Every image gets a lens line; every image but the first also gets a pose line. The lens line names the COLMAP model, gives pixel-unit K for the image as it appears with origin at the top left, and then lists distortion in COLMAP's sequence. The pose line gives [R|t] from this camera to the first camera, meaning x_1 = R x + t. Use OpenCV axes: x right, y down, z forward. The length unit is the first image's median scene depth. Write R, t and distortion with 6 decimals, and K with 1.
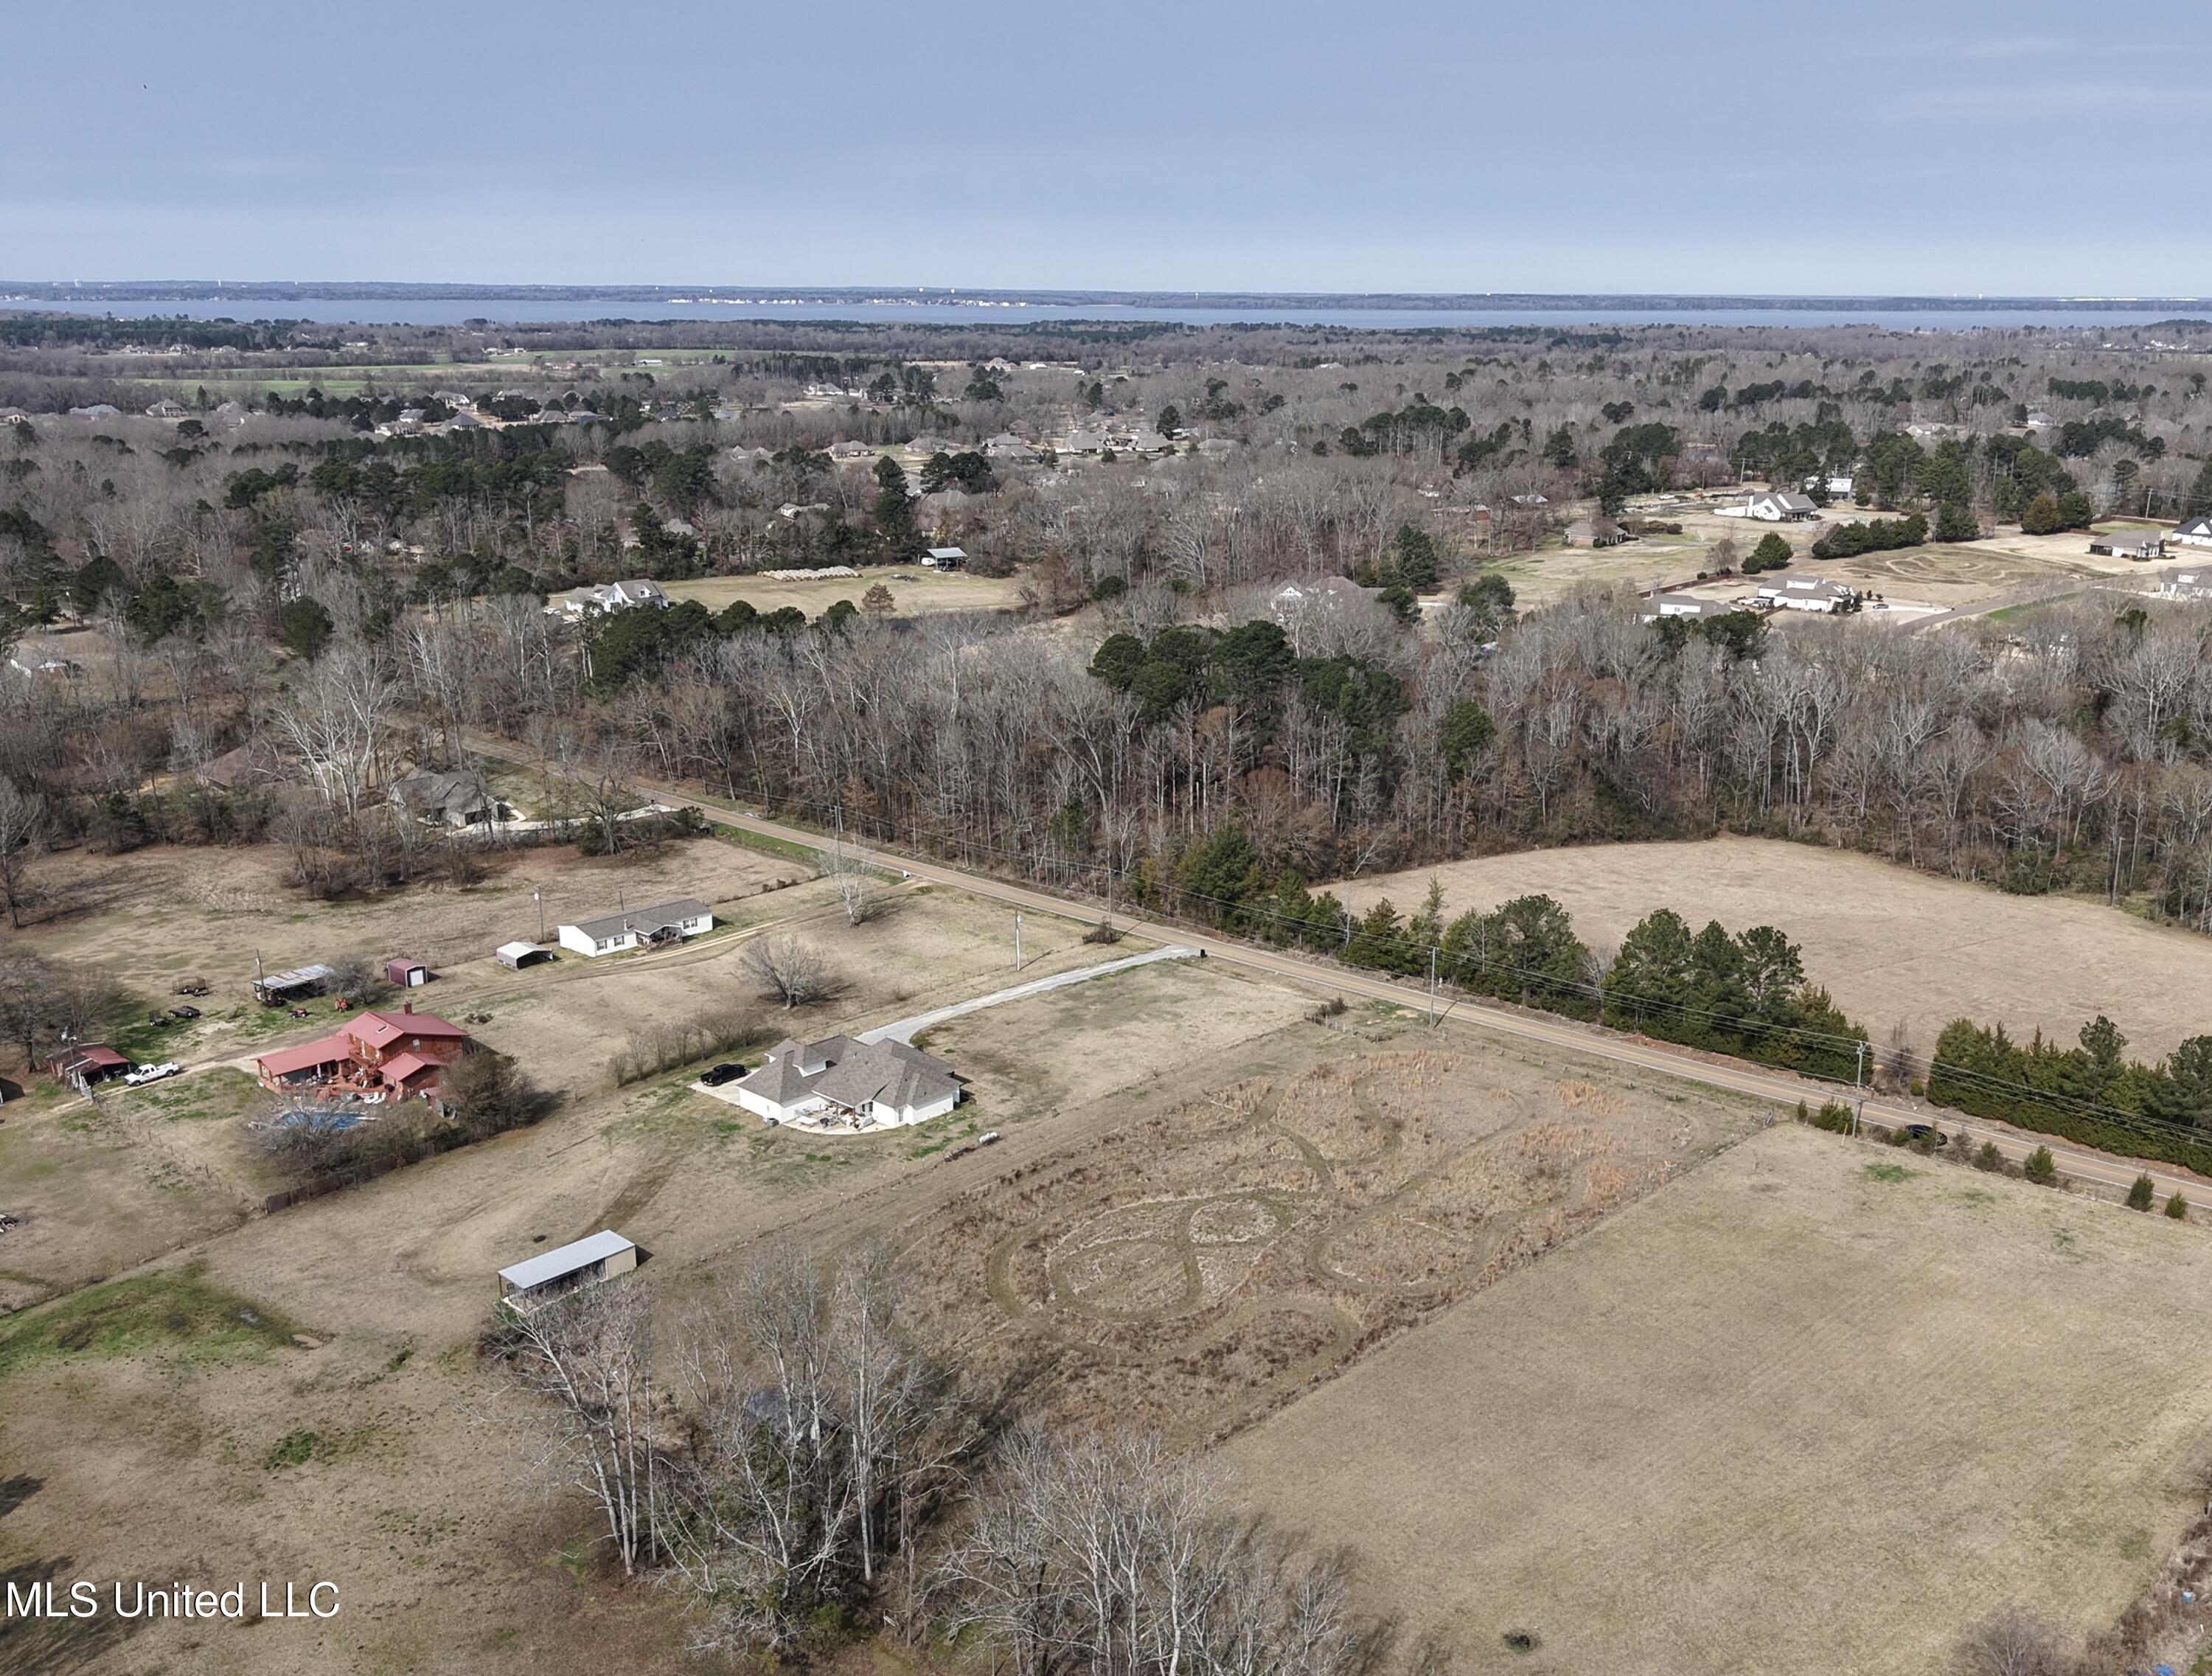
lens RADIAL K [[2023.4, 0, 1210.4], [0, 2023.4, 897.0], [0, 0, 1]] dist [0.105441, -0.241038]
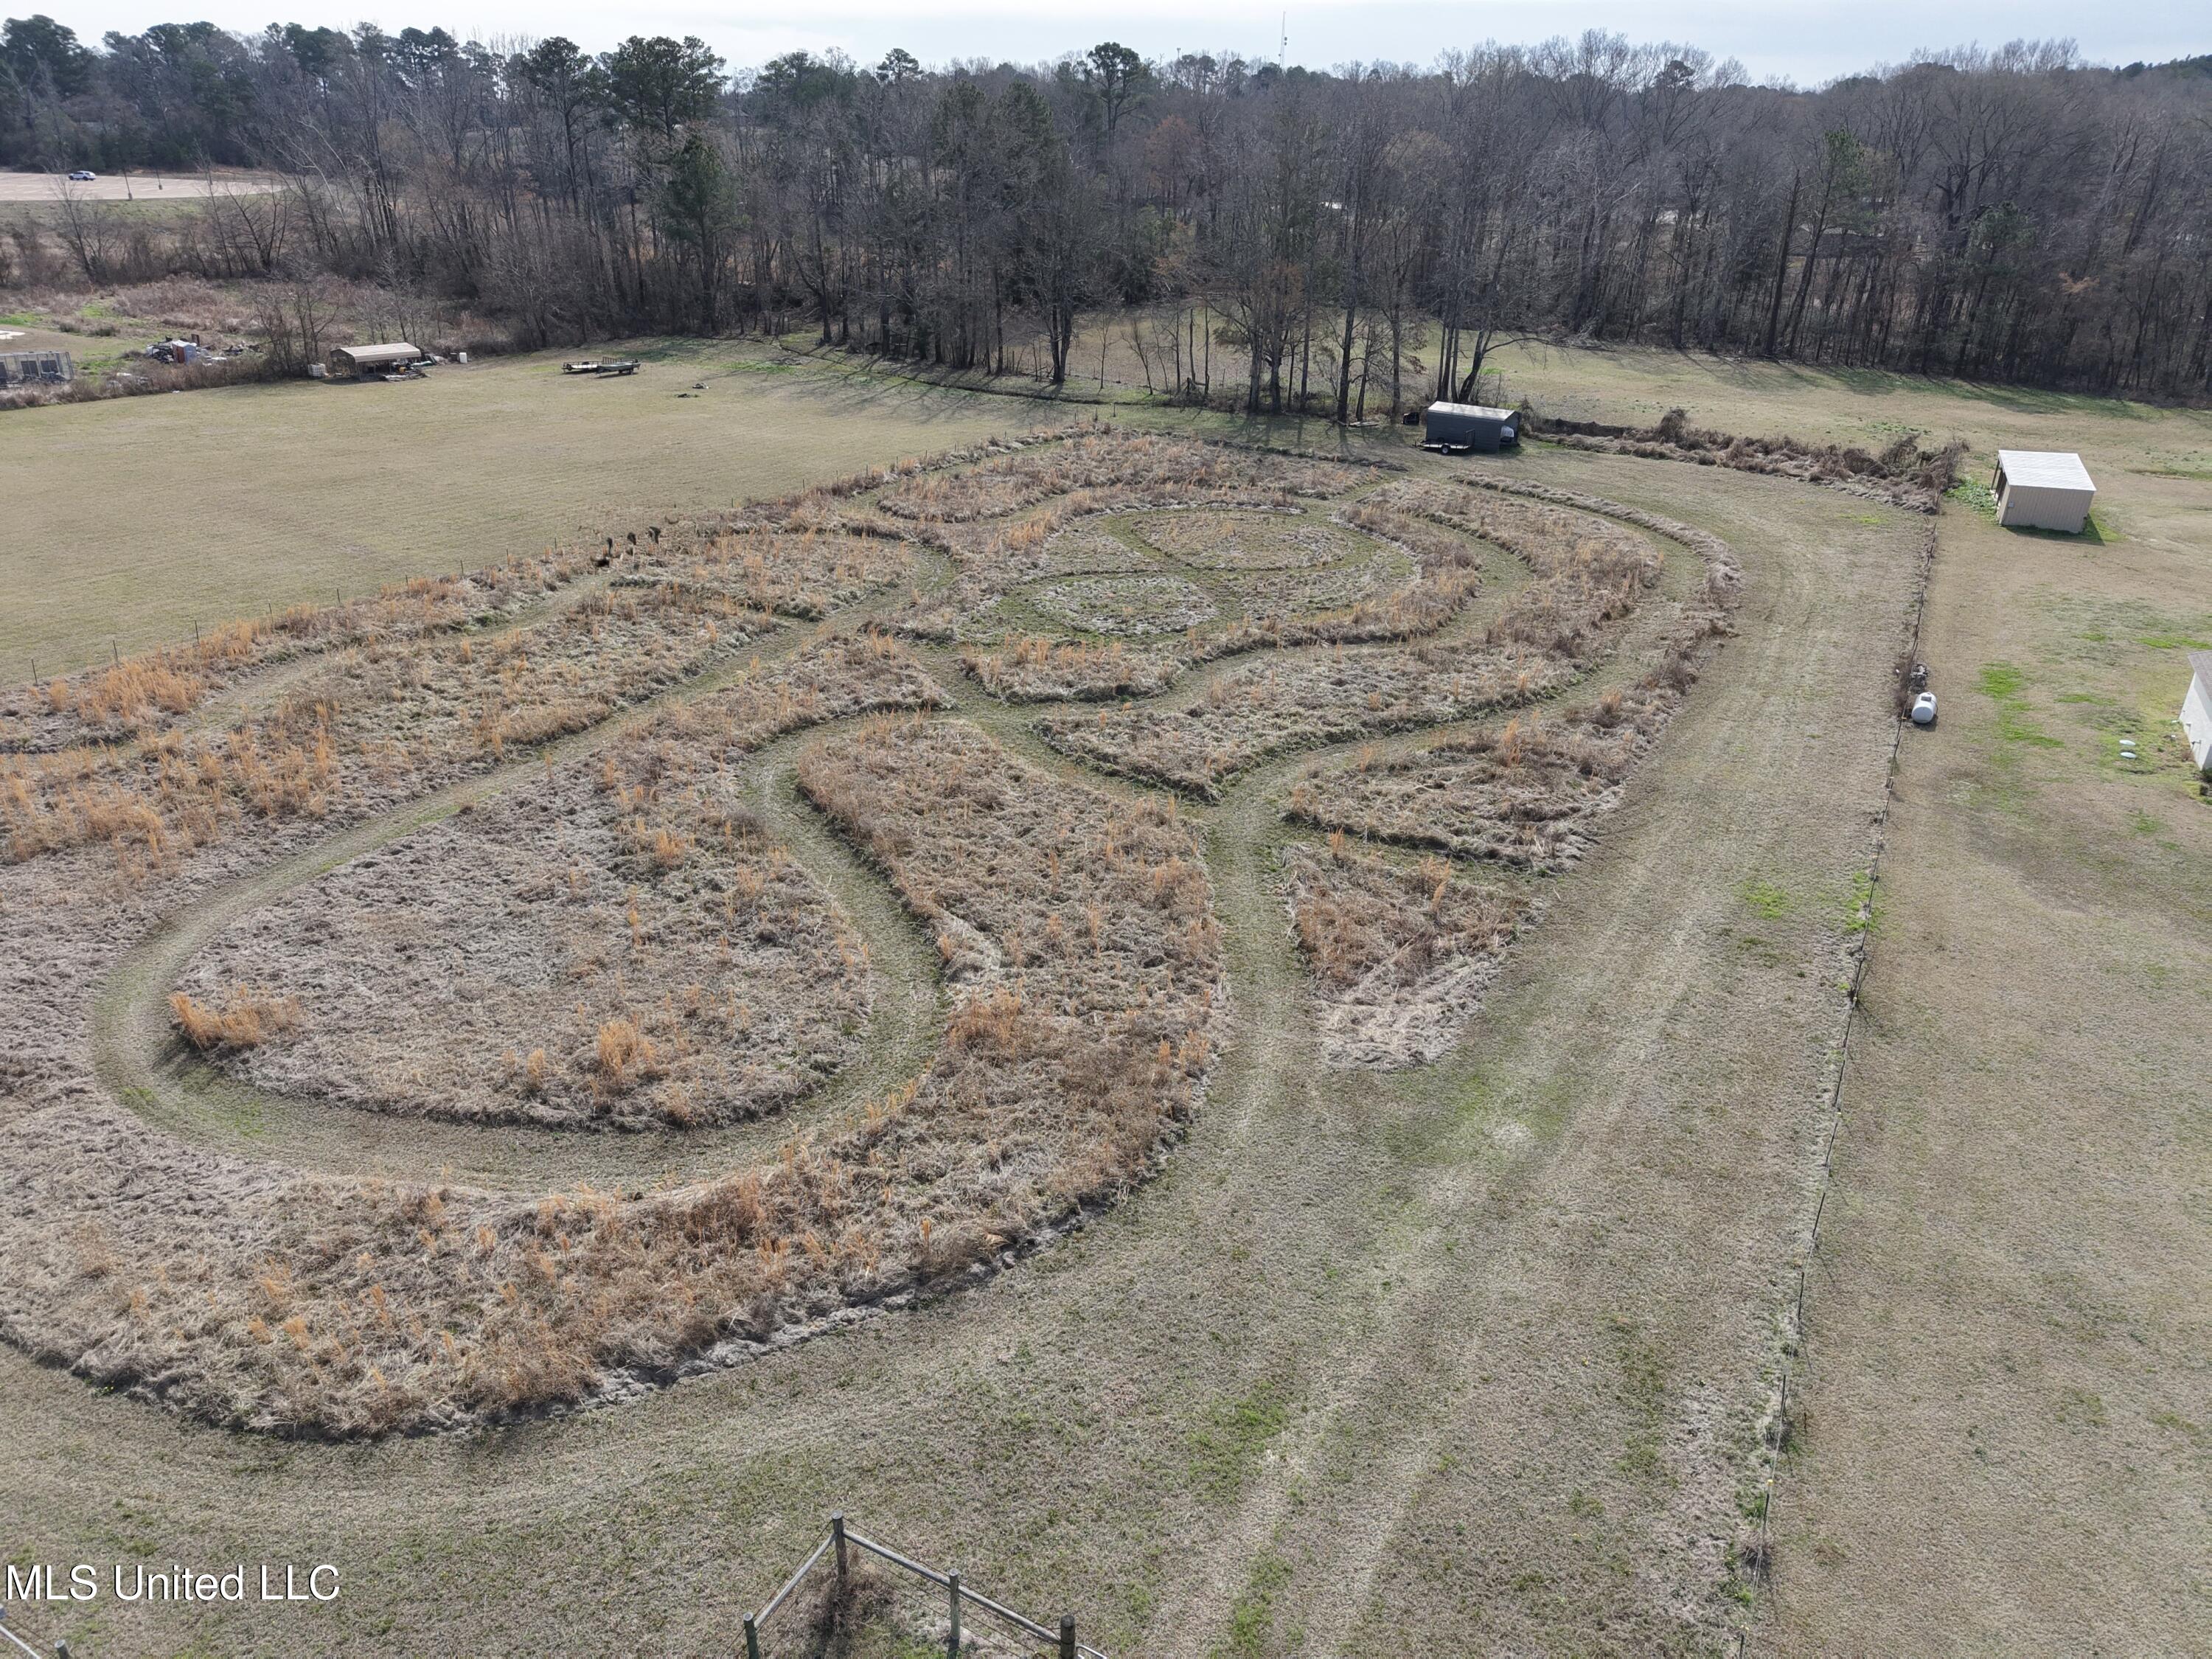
lens RADIAL K [[1474.0, 0, 1106.0], [0, 1474.0, 829.5], [0, 0, 1]] dist [0.025734, -0.025340]
pose [[-0.964990, 0.101095, -0.242020, 0.088497], [-0.088753, 0.742442, 0.664006, -0.024289], [0.246813, 0.662239, -0.707476, 1.082729]]
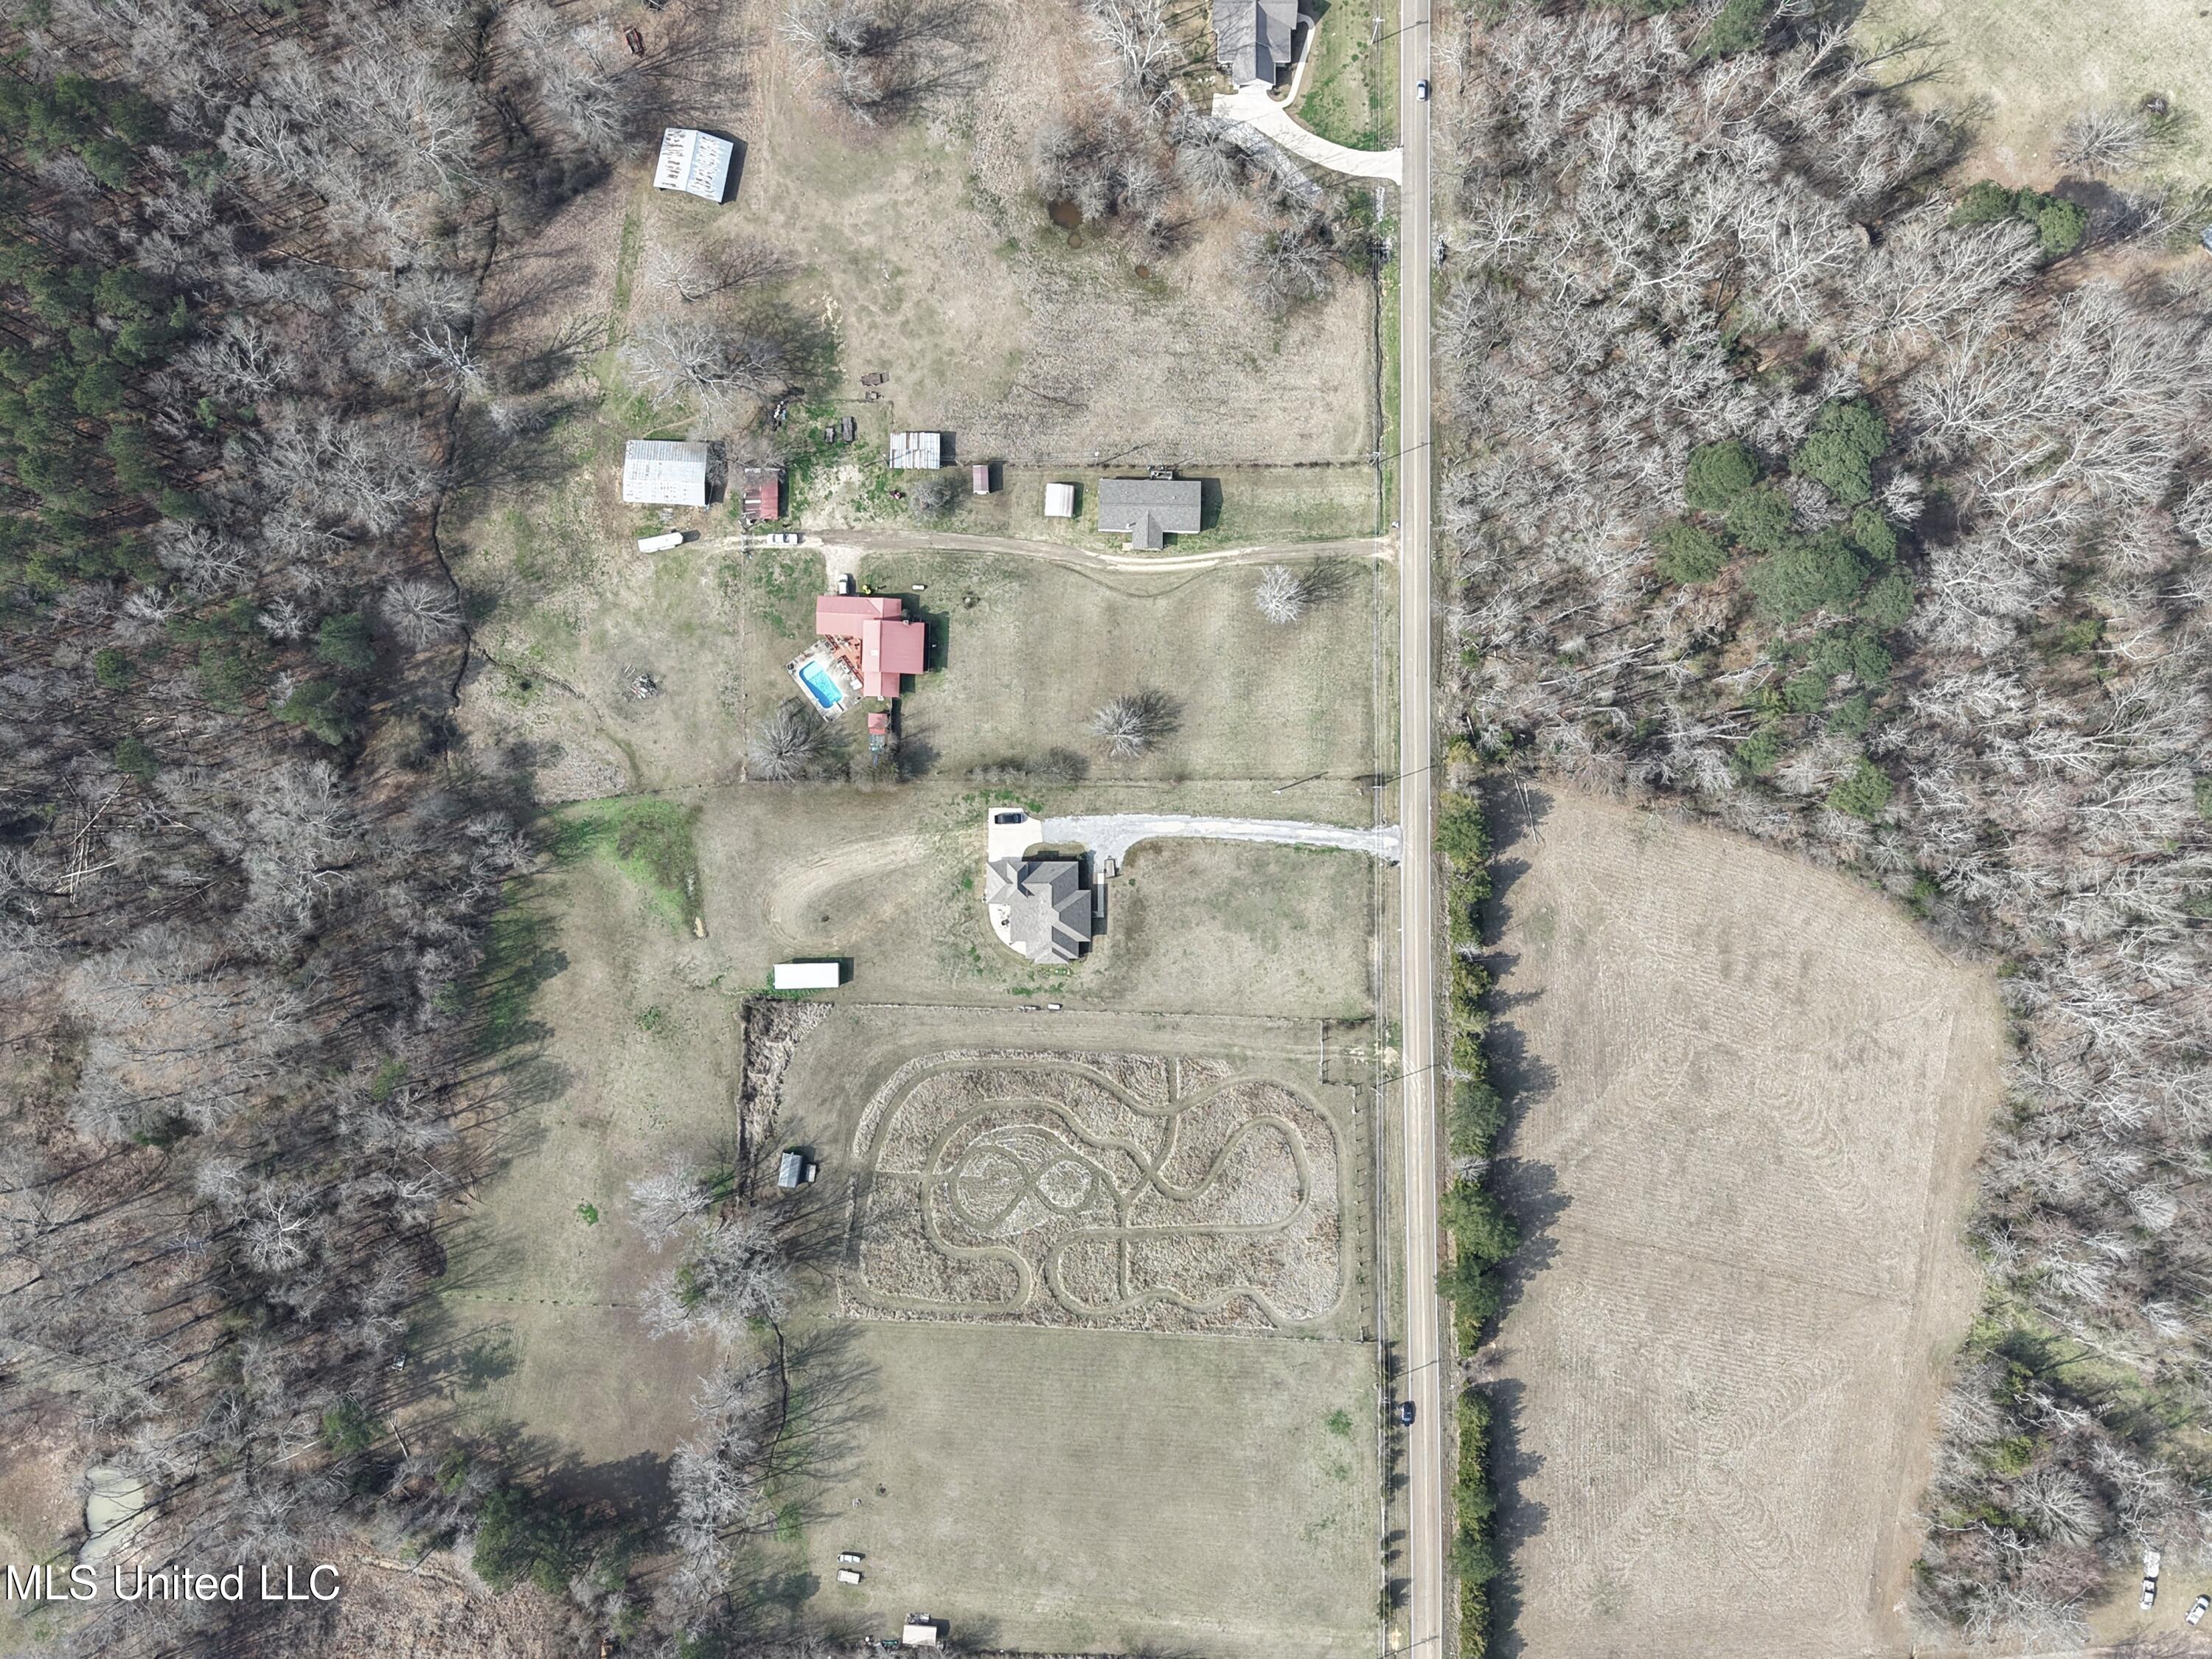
lens RADIAL K [[1527.5, 0, 1106.0], [0, 1527.5, 829.5], [0, 0, 1]] dist [0.101160, -0.172996]
pose [[0.670068, 0.742295, -0.002547, -0.176954], [-0.221719, 0.203418, 0.953657, -1.099364], [0.708414, -0.638450, 0.300884, 0.681759]]
